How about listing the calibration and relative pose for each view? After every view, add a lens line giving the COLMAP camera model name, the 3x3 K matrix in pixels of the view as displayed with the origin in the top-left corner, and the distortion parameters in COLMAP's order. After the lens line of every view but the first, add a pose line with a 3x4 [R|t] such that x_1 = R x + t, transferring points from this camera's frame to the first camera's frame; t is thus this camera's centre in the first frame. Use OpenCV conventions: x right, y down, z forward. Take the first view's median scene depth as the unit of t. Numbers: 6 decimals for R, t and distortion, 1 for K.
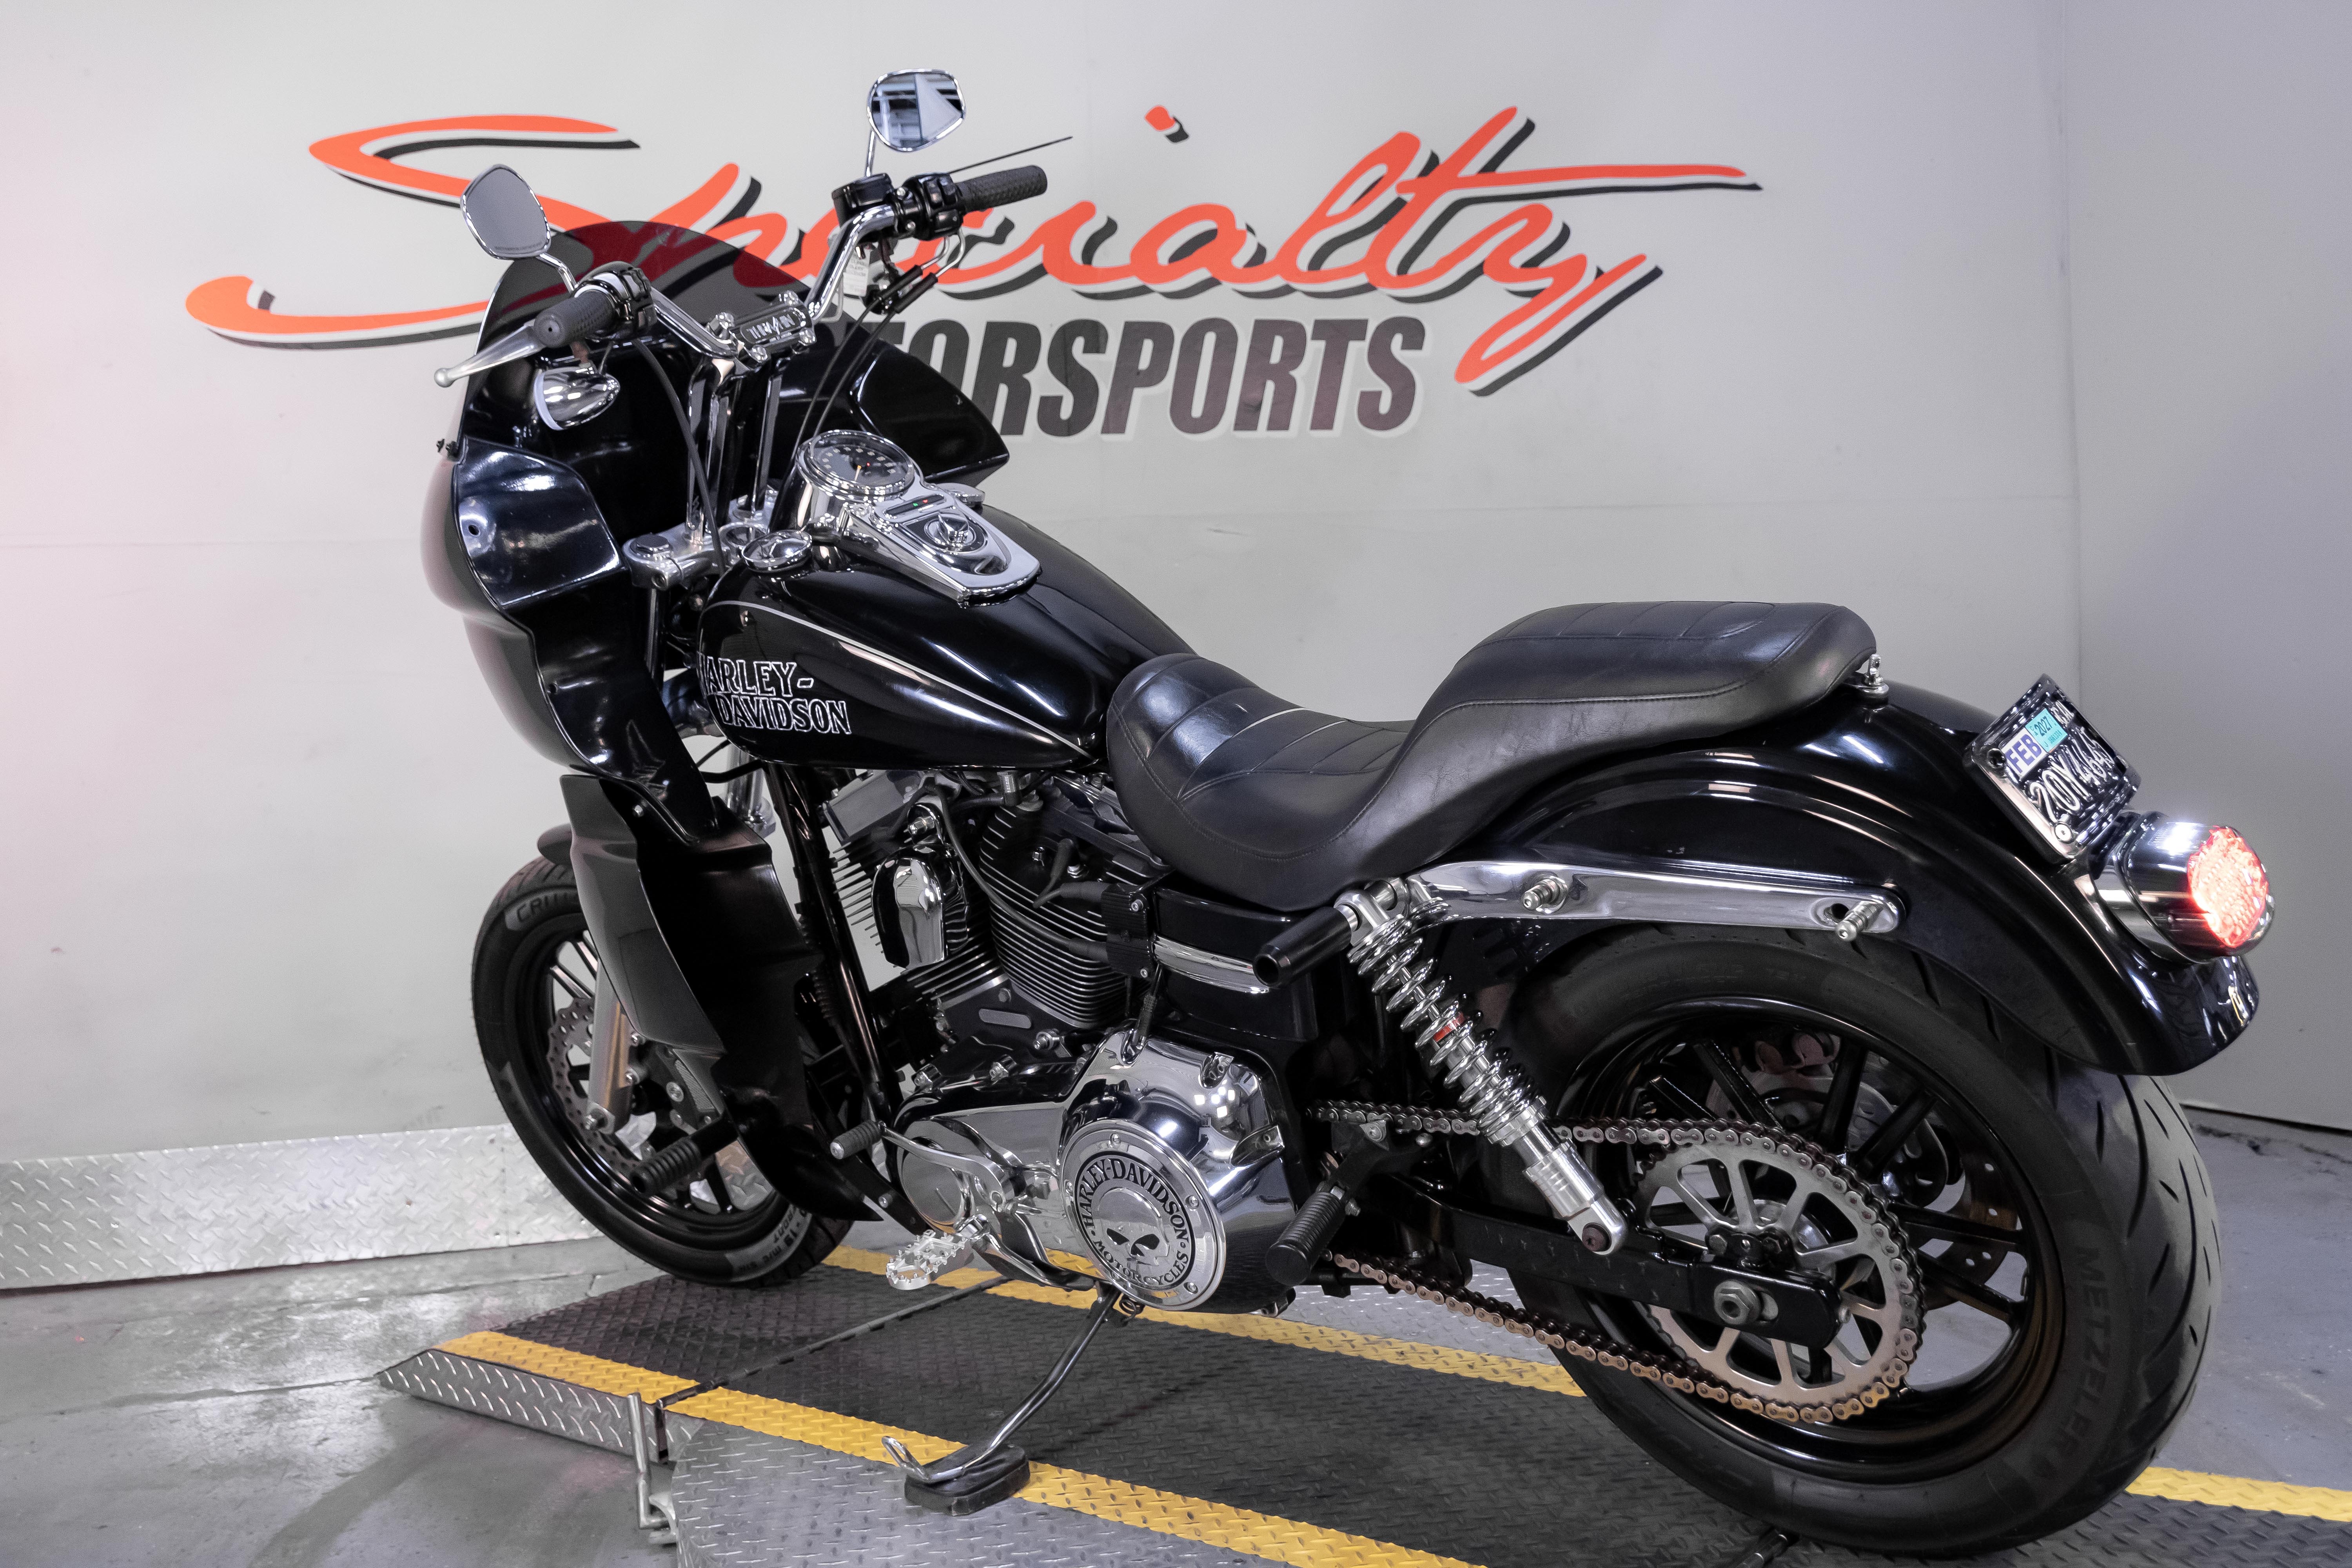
lens RADIAL K [[2347.2, 0, 1162.9], [0, 2347.2, 797.3], [0, 0, 1]] dist [0.023926, 0.000000]
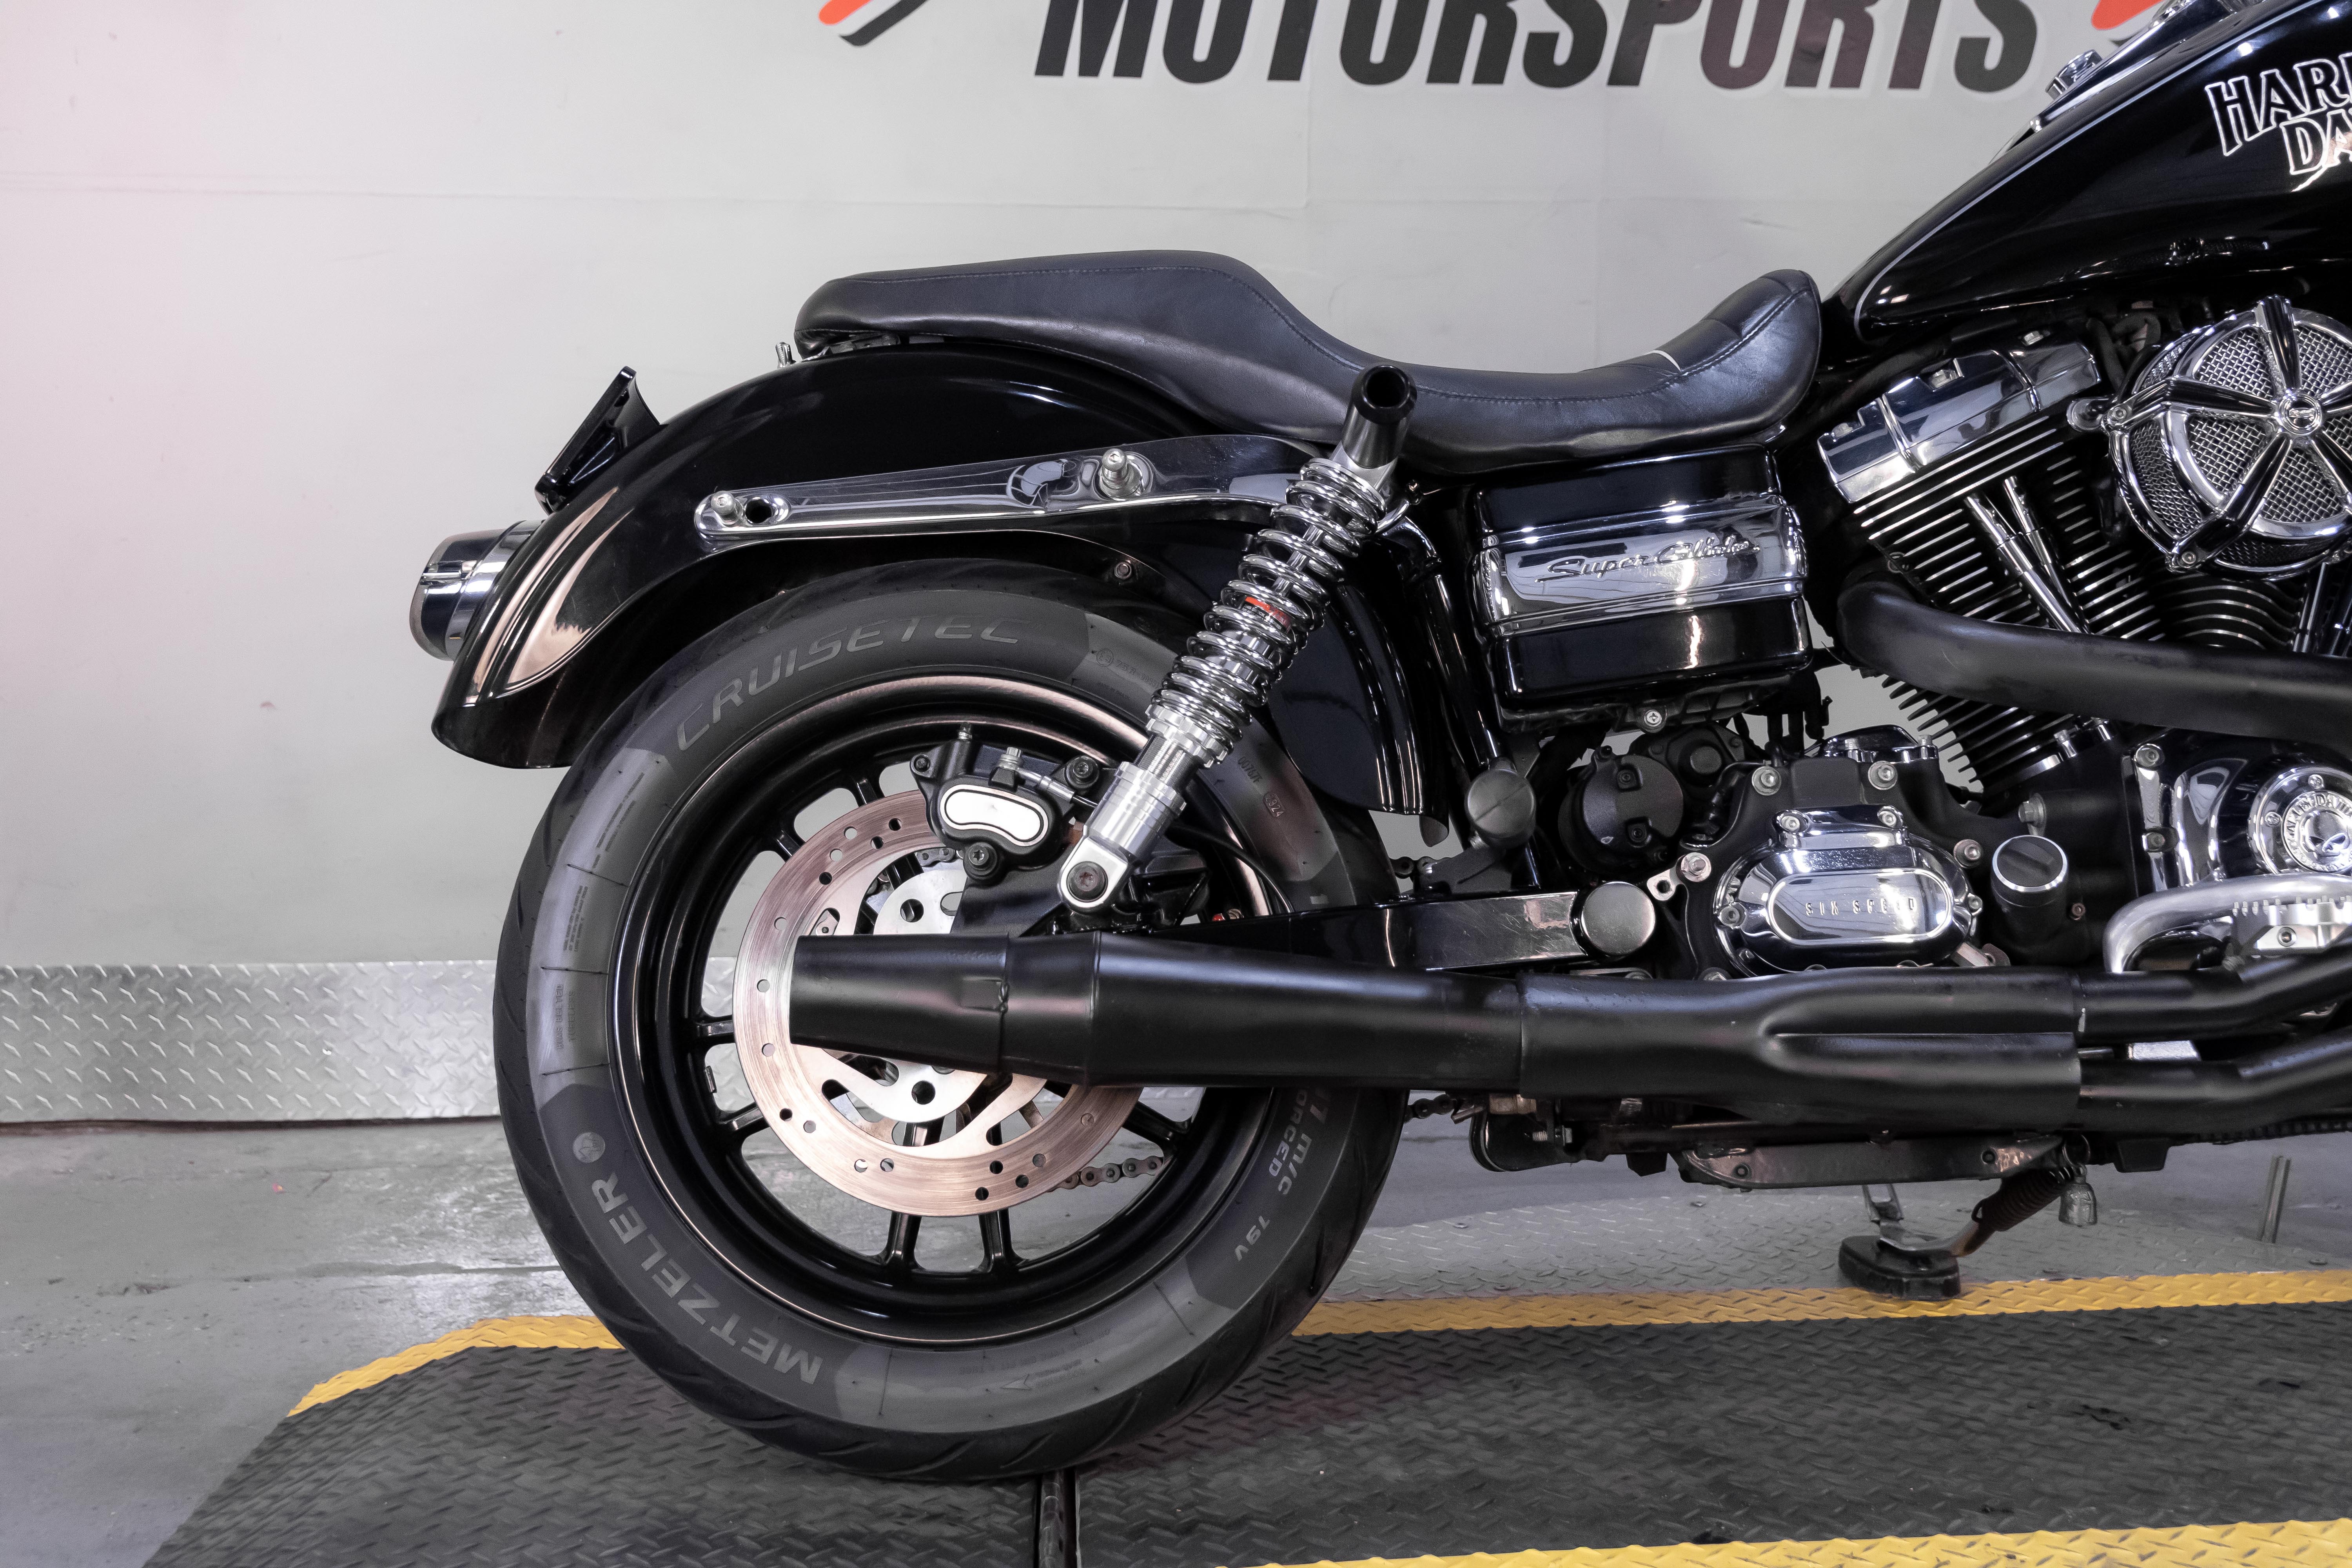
lens RADIAL K [[2609.3, 0, 1178.2], [0, 2609.3, 789.0], [0, 0, 1]] dist [0.014650, 0.000000]
pose [[0.992044, 0.047153, -0.116728, -0.057052], [-0.041909, 0.998016, 0.046984, 0.037769], [0.118712, -0.041719, 0.992052, 0.154628]]
